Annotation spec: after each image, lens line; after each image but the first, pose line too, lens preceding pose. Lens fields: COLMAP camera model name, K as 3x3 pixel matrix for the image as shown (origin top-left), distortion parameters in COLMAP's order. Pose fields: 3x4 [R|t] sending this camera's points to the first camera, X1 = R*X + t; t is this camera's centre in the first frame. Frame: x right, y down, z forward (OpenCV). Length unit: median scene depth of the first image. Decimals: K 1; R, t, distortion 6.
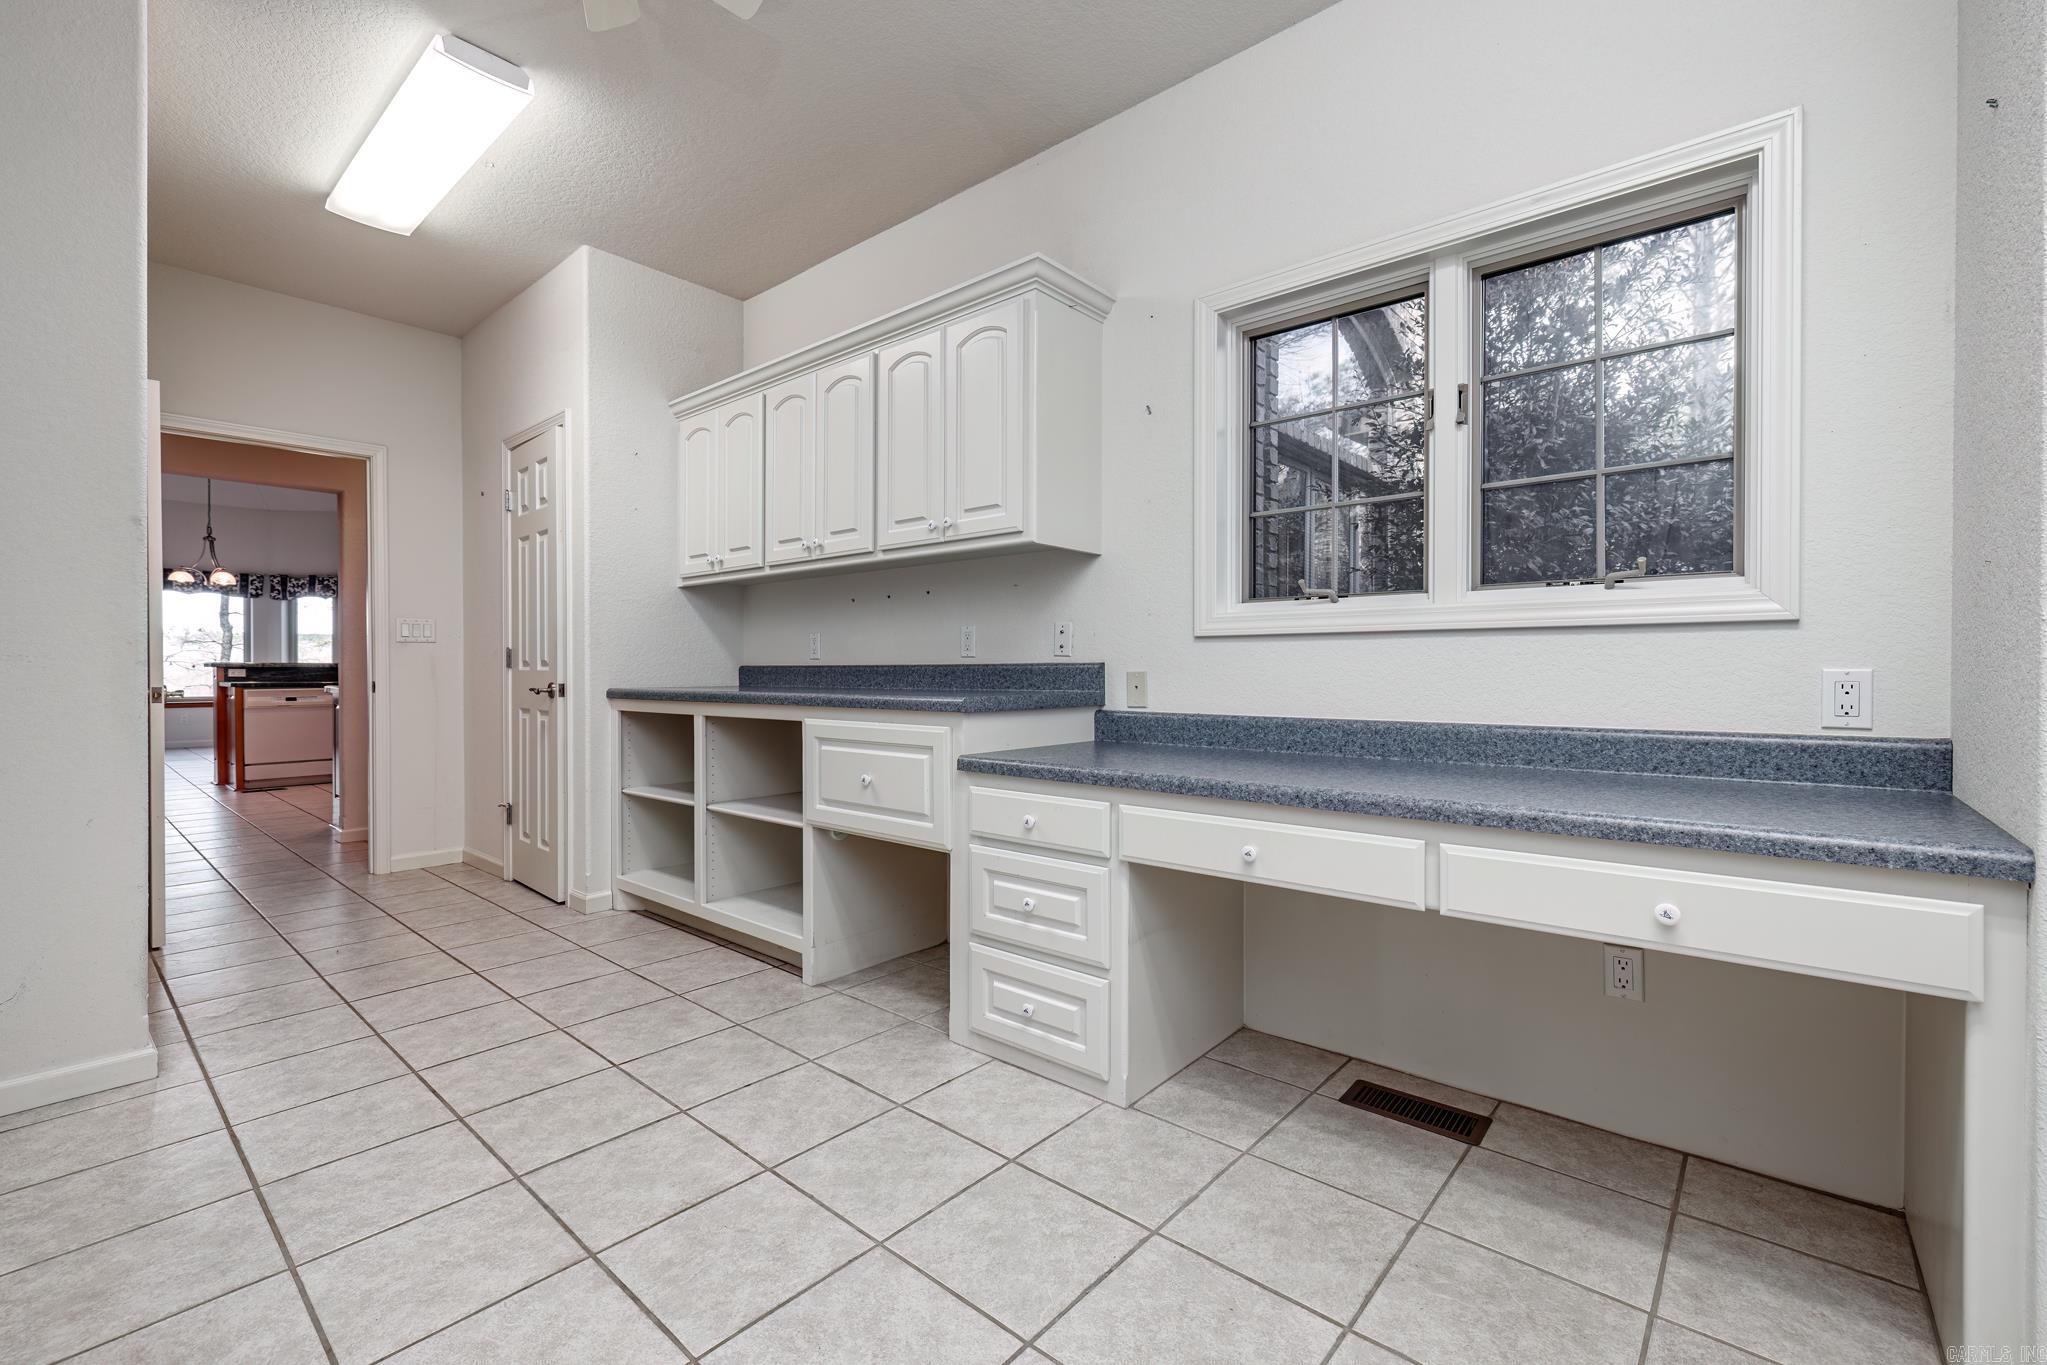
lens RADIAL K [[862.9, 0, 1044.6], [0, 862.9, 680.3], [0, 0, 1]] dist [0.003506, -0.000181]
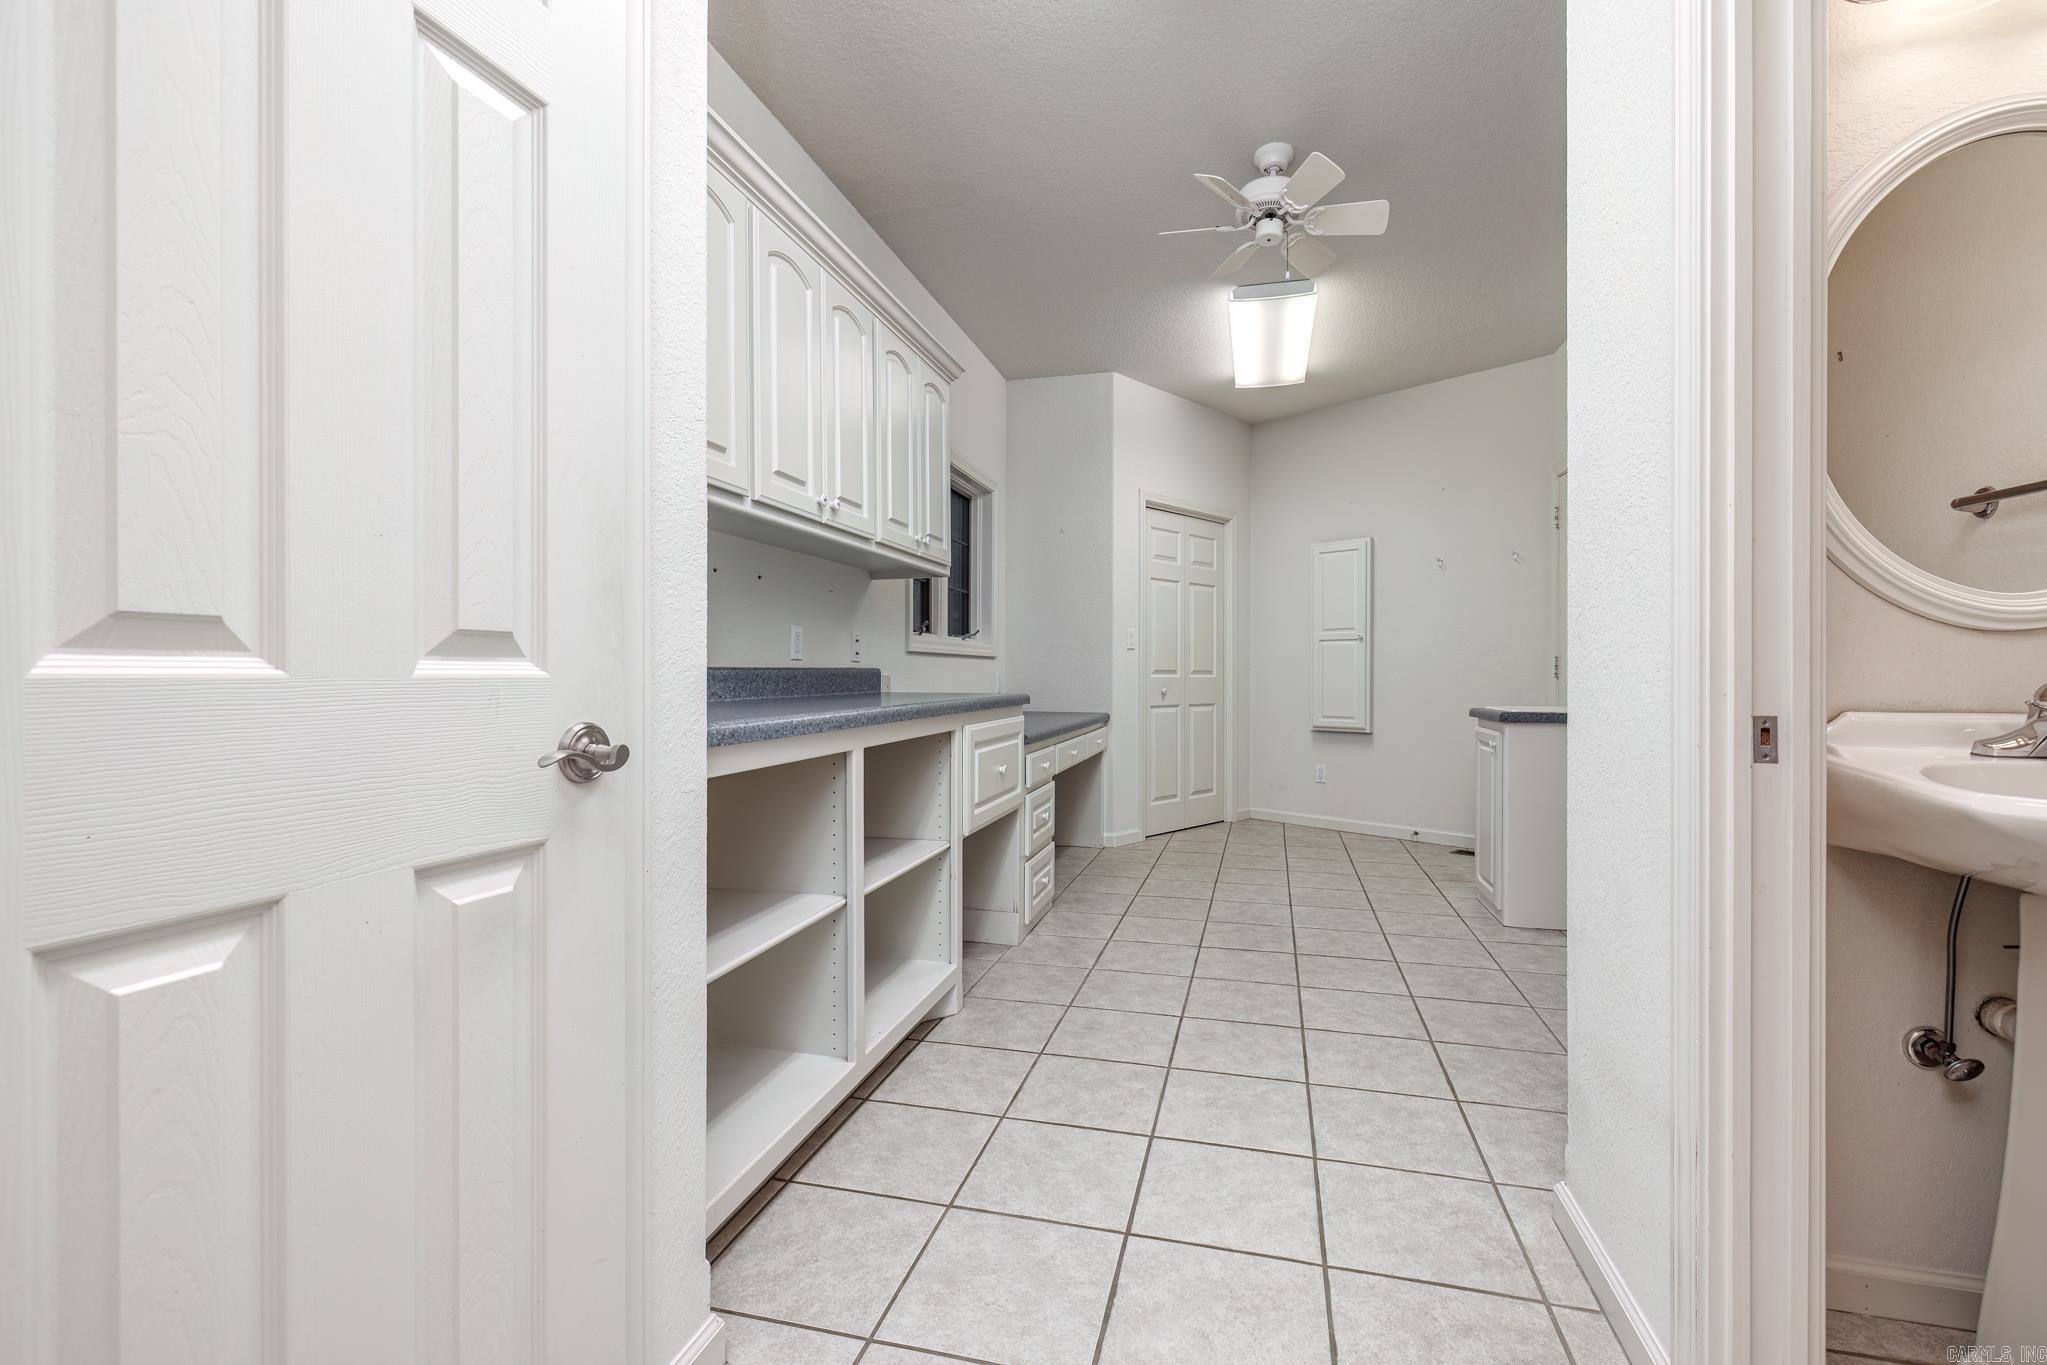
lens RADIAL K [[862.9, 0, 1041.6], [0, 862.9, 677.2], [0, 0, 1]] dist [0.003506, -0.000181]
pose [[-0.428538, -0.001531, 0.903522, -1.548846], [0.009147, 0.999940, 0.006033, -0.018436], [-0.903477, 0.010850, -0.428498, 1.761340]]
